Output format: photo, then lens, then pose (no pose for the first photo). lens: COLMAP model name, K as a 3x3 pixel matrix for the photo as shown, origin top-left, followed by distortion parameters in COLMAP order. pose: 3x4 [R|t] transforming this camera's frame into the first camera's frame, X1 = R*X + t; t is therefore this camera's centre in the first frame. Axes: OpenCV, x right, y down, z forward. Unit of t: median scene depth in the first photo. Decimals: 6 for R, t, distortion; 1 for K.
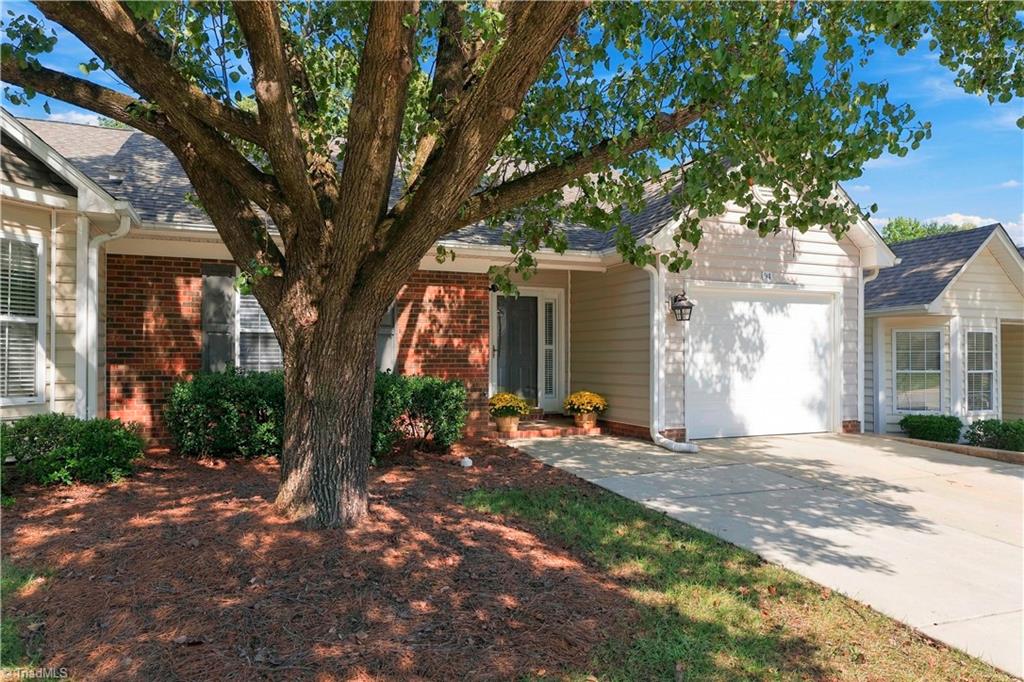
lens RADIAL K [[647.1, 0, 512.0], [0, 647.1, 341.0], [0, 0, 1]] dist [0.006697, 0.001331]
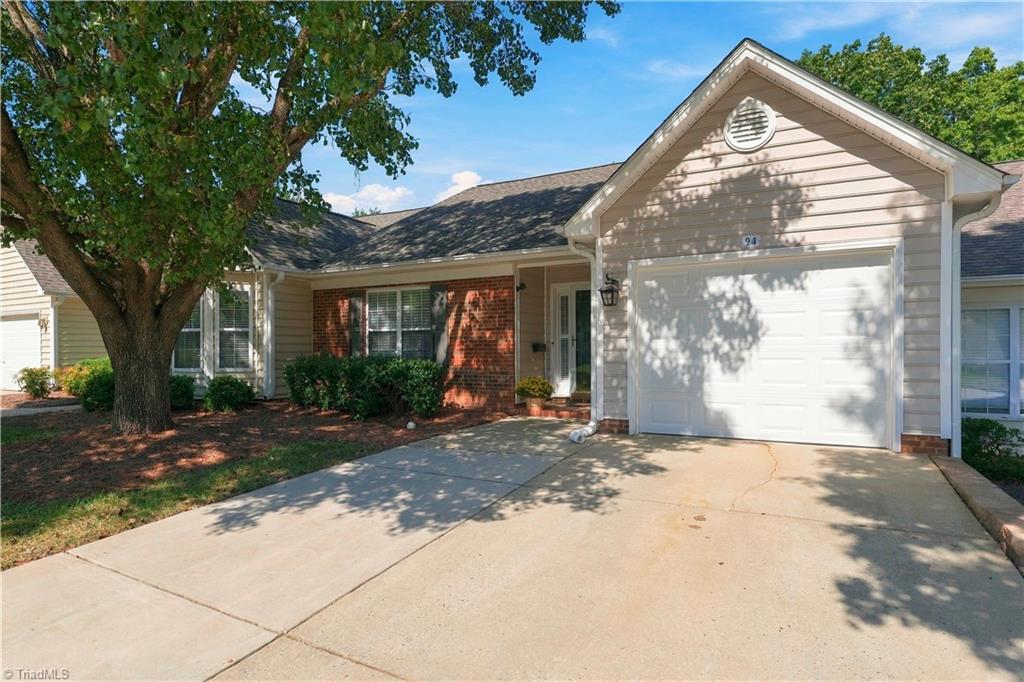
lens RADIAL K [[550.8, 0, 511.7], [0, 550.8, 346.3], [0, 0, 1]] dist [0.016687, 0.000176]
pose [[0.652756, -0.006785, -0.757538, 0.752607], [0.024893, 0.999612, 0.012496, 0.012857], [0.757159, -0.027014, 0.652672, 0.347872]]
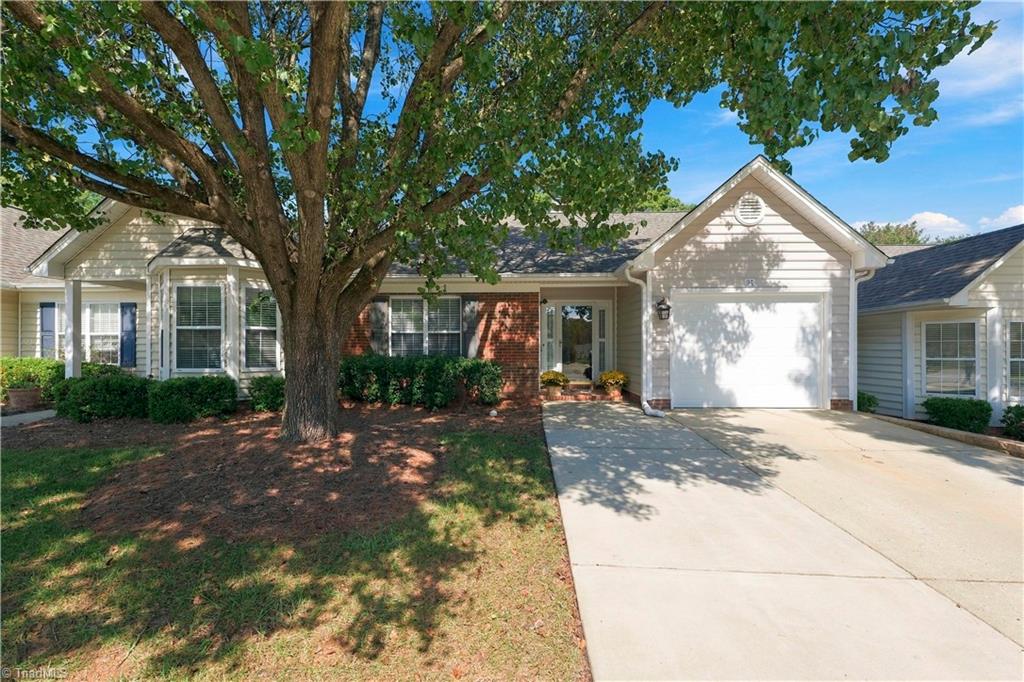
lens RADIAL K [[410.3, 0, 516.8], [0, 410.3, 340.9], [0, 0, 1]] dist [0.001128, -0.000113]
pose [[0.921451, -0.009230, -0.388386, 0.302030], [0.011933, 0.999918, 0.004547, 0.006093], [0.388312, -0.008824, 0.921486, 0.089299]]
